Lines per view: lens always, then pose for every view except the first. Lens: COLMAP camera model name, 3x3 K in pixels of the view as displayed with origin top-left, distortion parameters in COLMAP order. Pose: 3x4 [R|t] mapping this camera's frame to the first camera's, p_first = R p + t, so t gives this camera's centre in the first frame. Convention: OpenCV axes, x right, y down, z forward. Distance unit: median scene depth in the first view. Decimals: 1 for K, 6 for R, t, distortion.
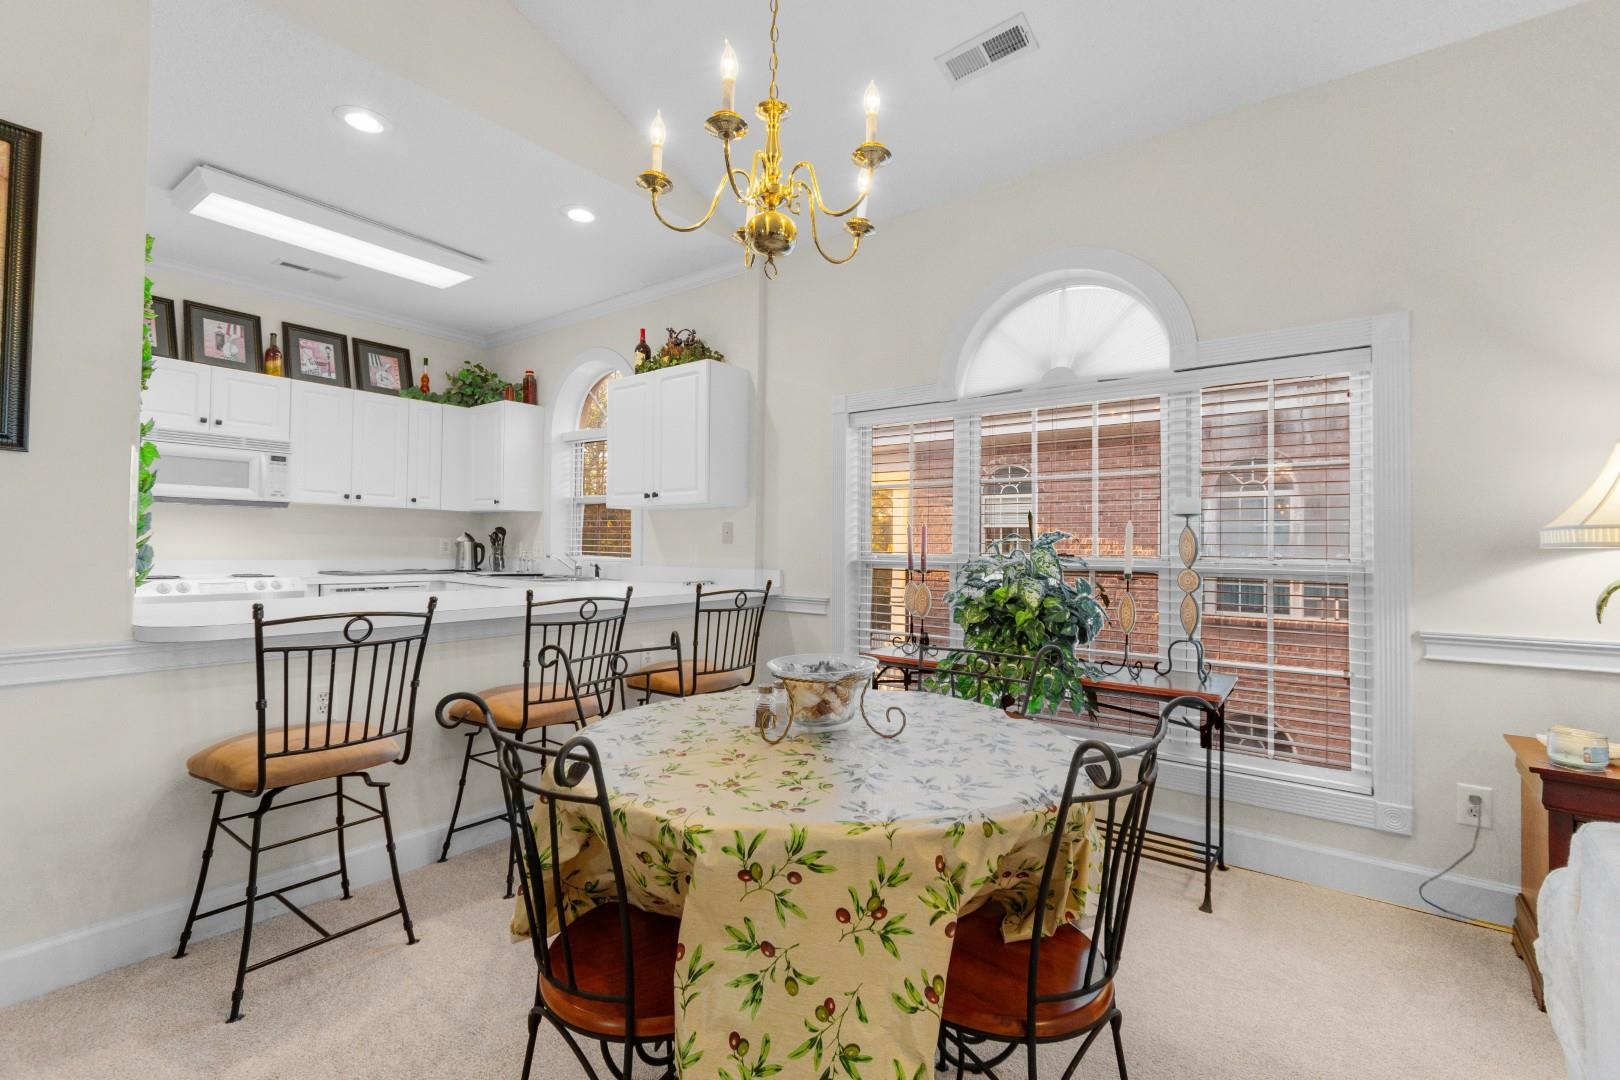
lens RADIAL K [[710.4, 0, 812.8], [0, 710.4, 539.6], [0, 0, 1]] dist [0.003978, -0.000532]
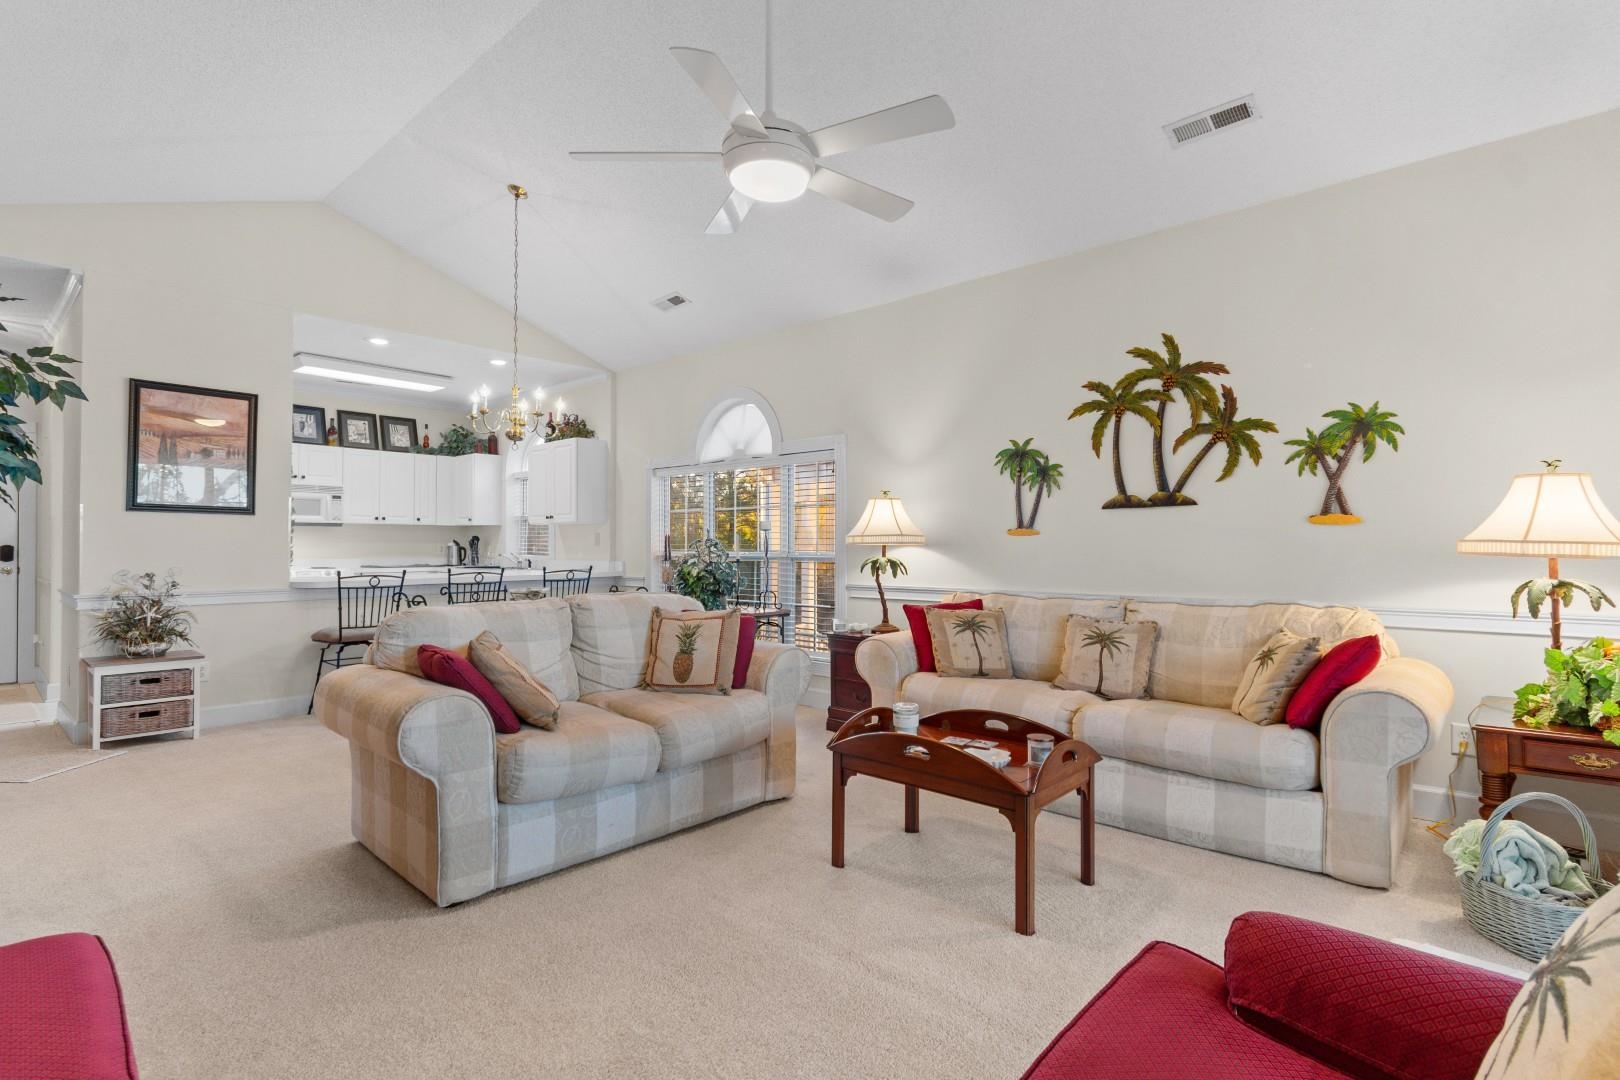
lens RADIAL K [[782.0, 0, 810.0], [0, 782.0, 540.0], [0, 0, 1]] dist [0.021092, -0.014484]
pose [[0.996026, -0.010799, -0.088410, 0.561908], [0.011011, 0.999938, 0.001911, -0.006148], [0.088384, -0.002877, 0.996082, -0.804376]]
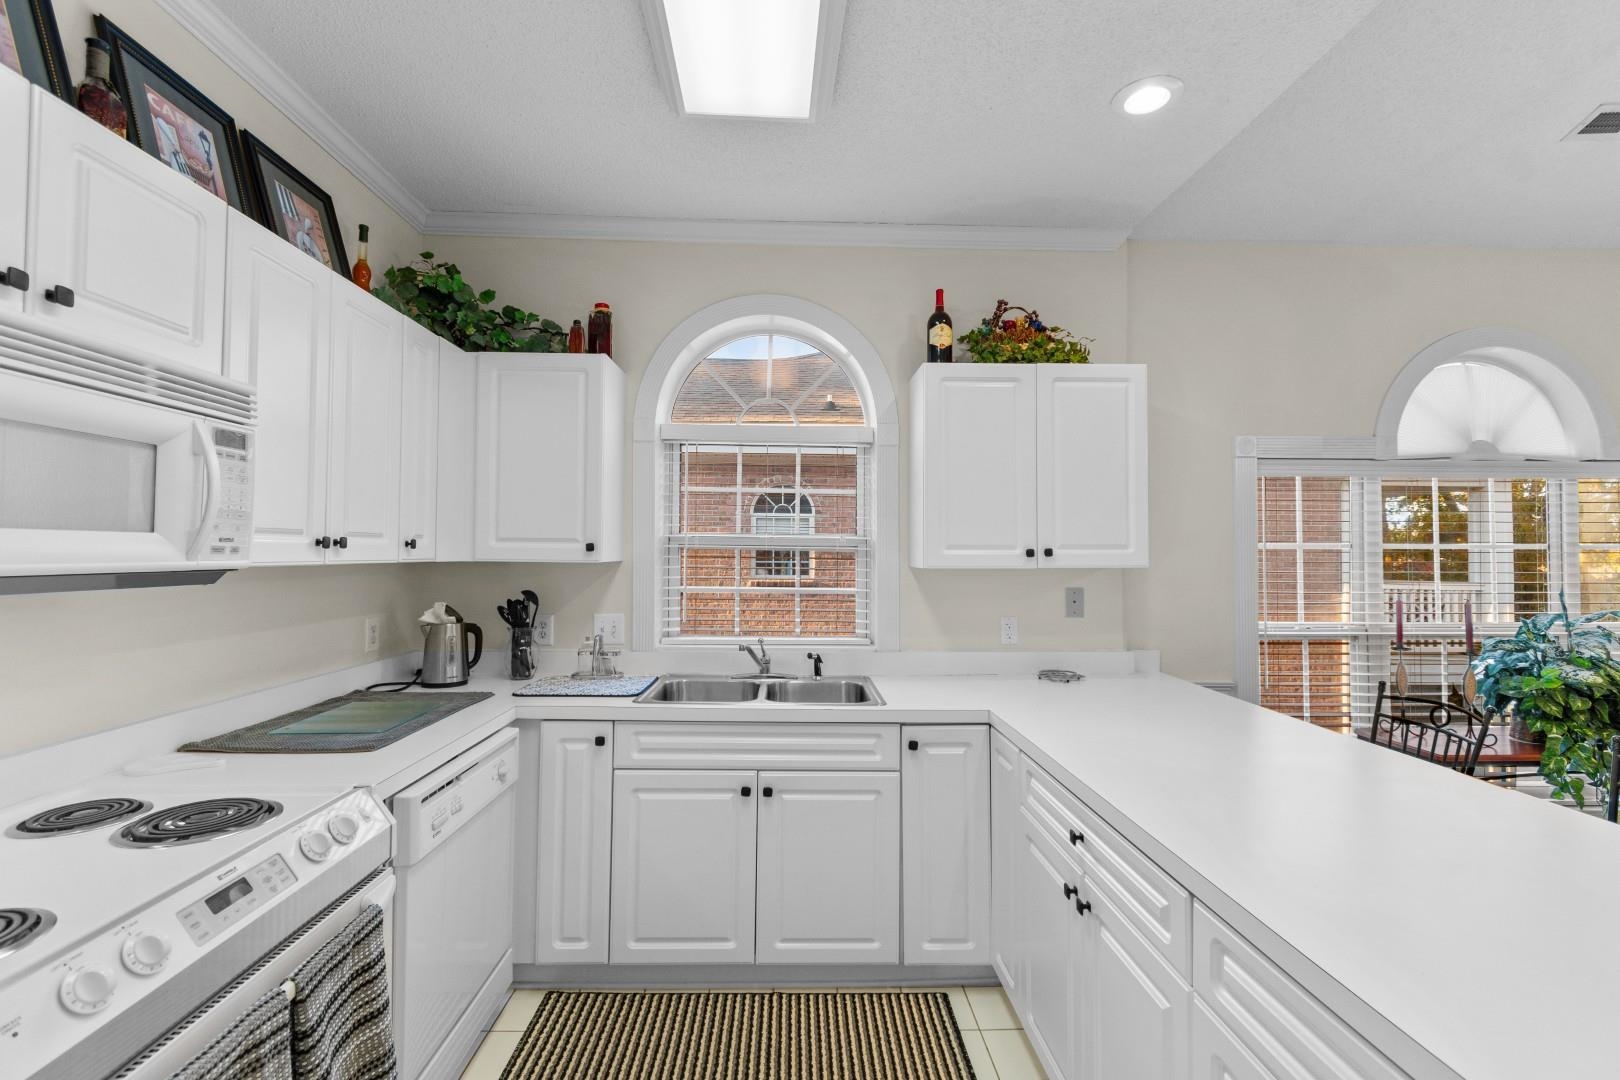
lens RADIAL K [[710.4, 0, 812.8], [0, 710.4, 539.6], [0, 0, 1]] dist [0.003978, -0.000532]
pose [[0.778186, 0.005408, 0.628010, -0.830168], [-0.002664, 0.999982, -0.005309, -0.072712], [-0.628028, 0.002458, 0.778187, 0.641861]]
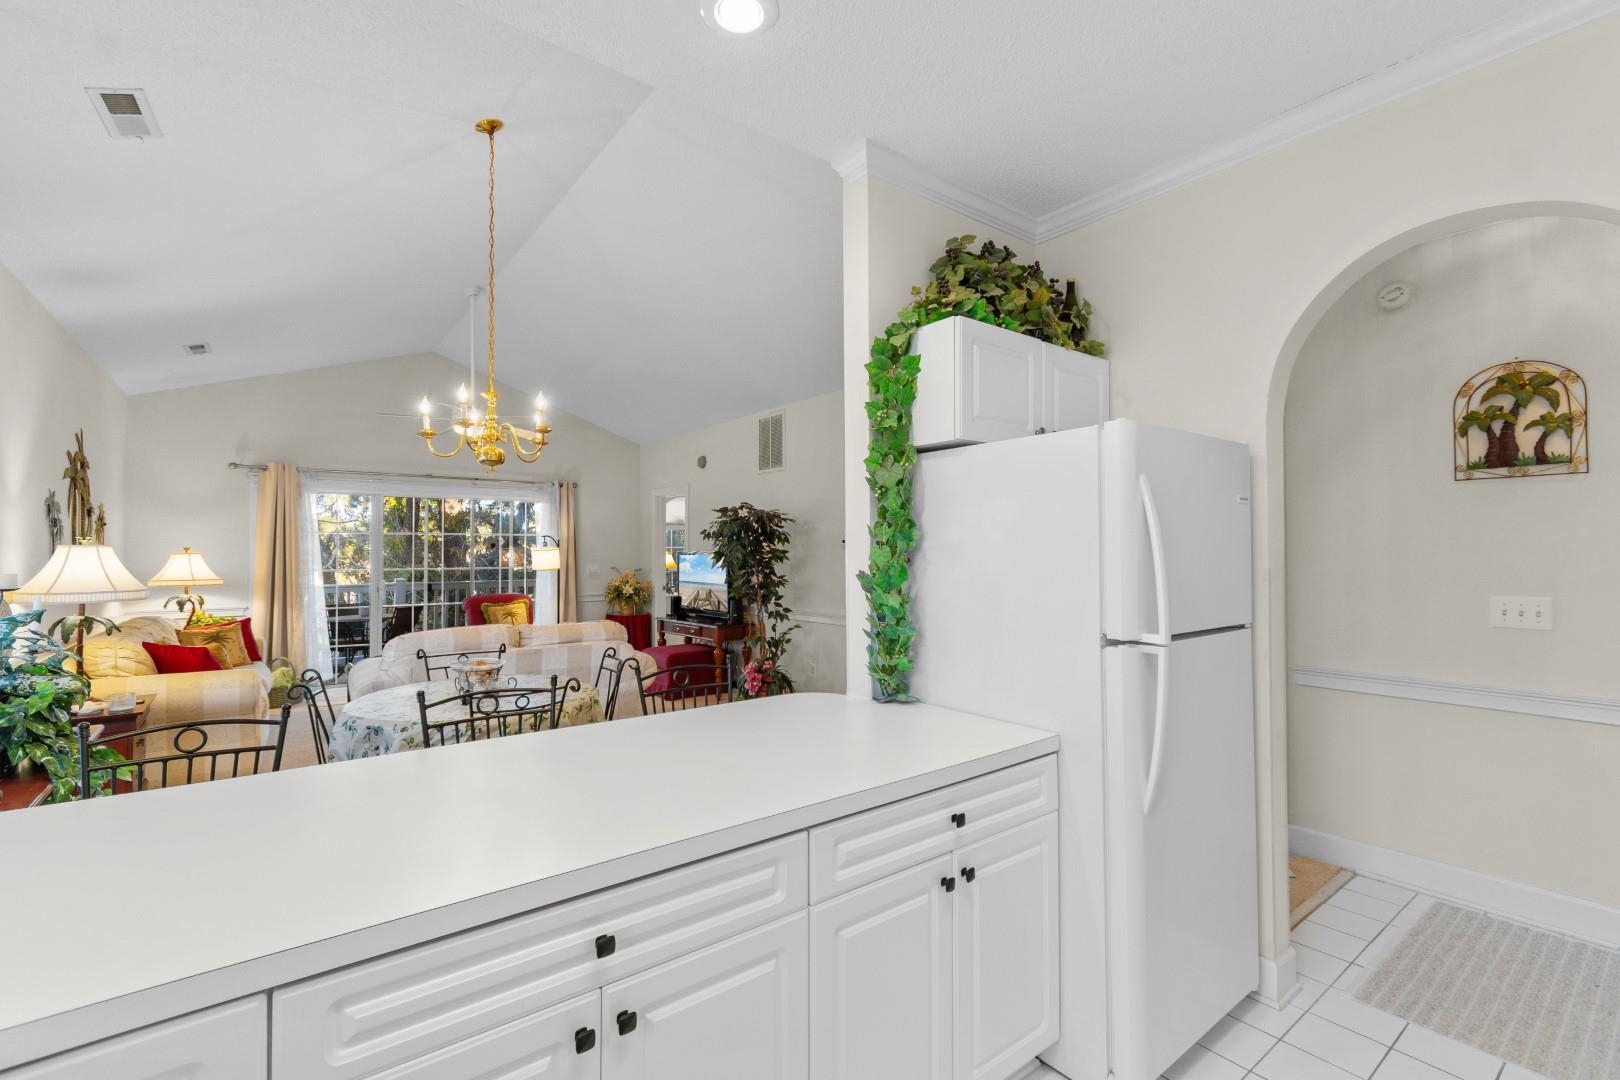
lens RADIAL K [[714.3, 0, 795.4], [0, 714.3, 543.2], [0, 0, 1]] dist [0.003287, 0.000345]
pose [[-0.962696, -0.006515, 0.270507, -0.602701], [-0.013240, 0.999647, -0.023043, -0.061703], [-0.270262, -0.025765, -0.962442, 1.141208]]
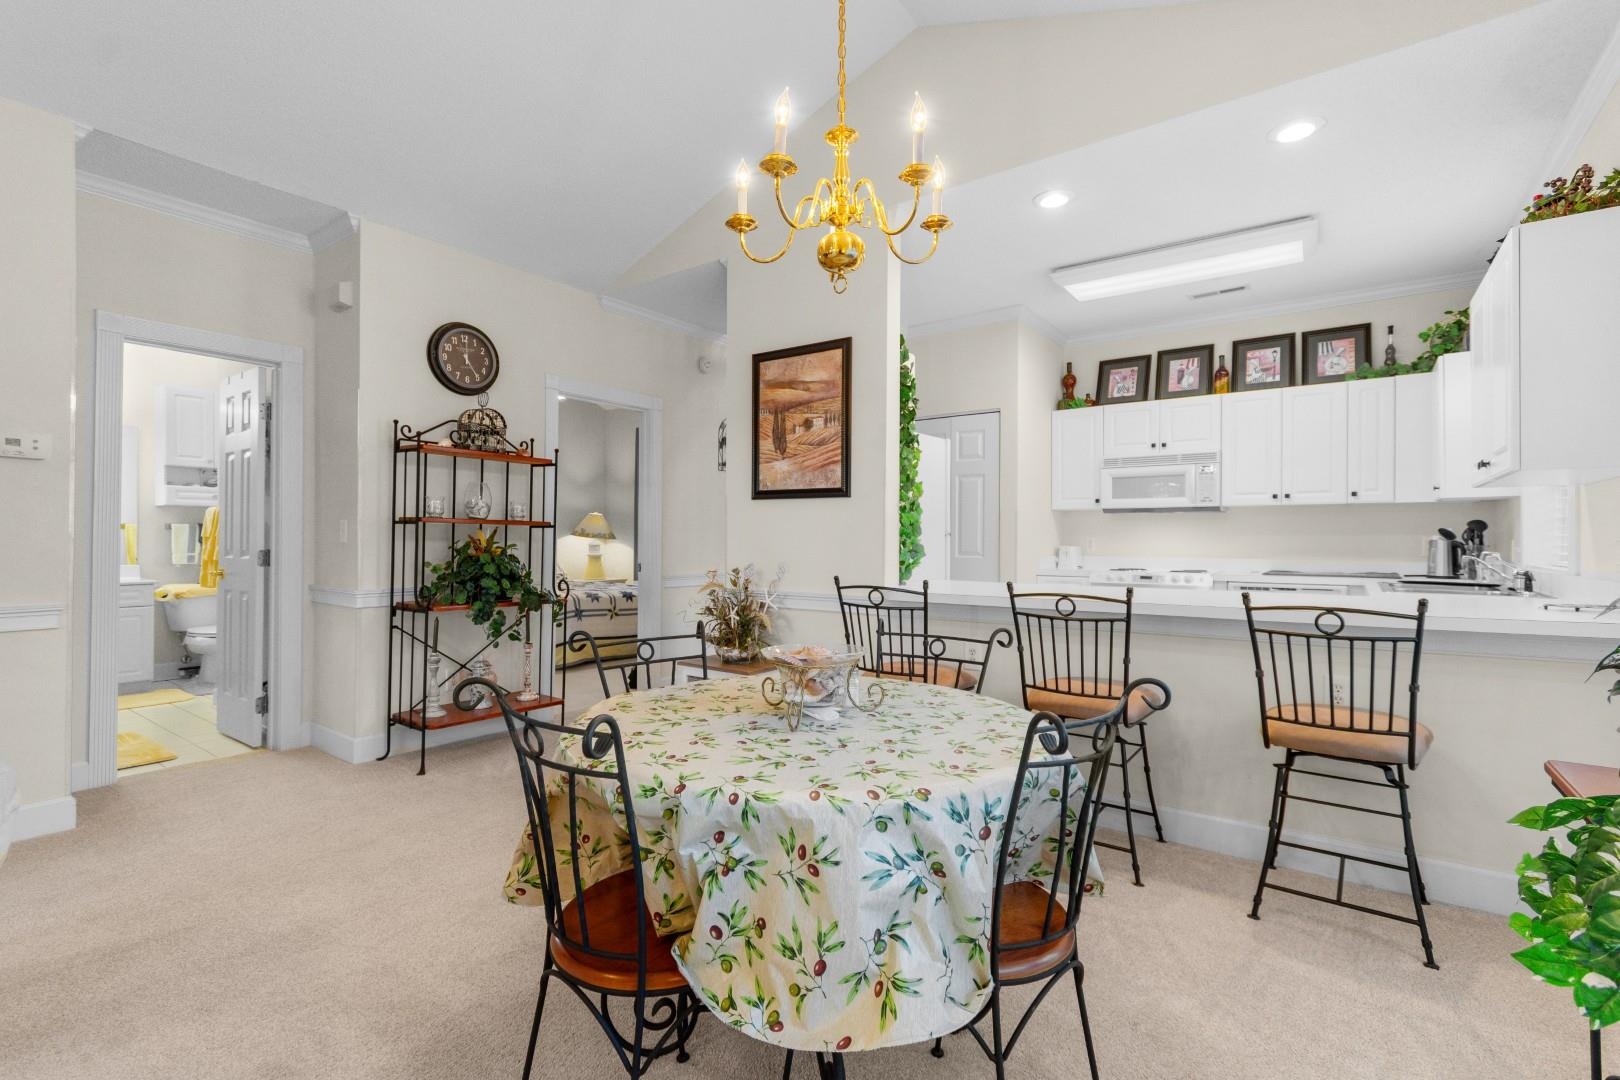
lens RADIAL K [[725.4, 0, 807.5], [0, 725.4, 537.4], [0, 0, 1]] dist [0.002622, 0.000355]
pose [[0.014654, -0.015185, -0.999777, 0.430335], [0.007376, 0.999859, -0.015079, 0.009101], [0.999865, -0.007154, 0.014764, 0.391518]]
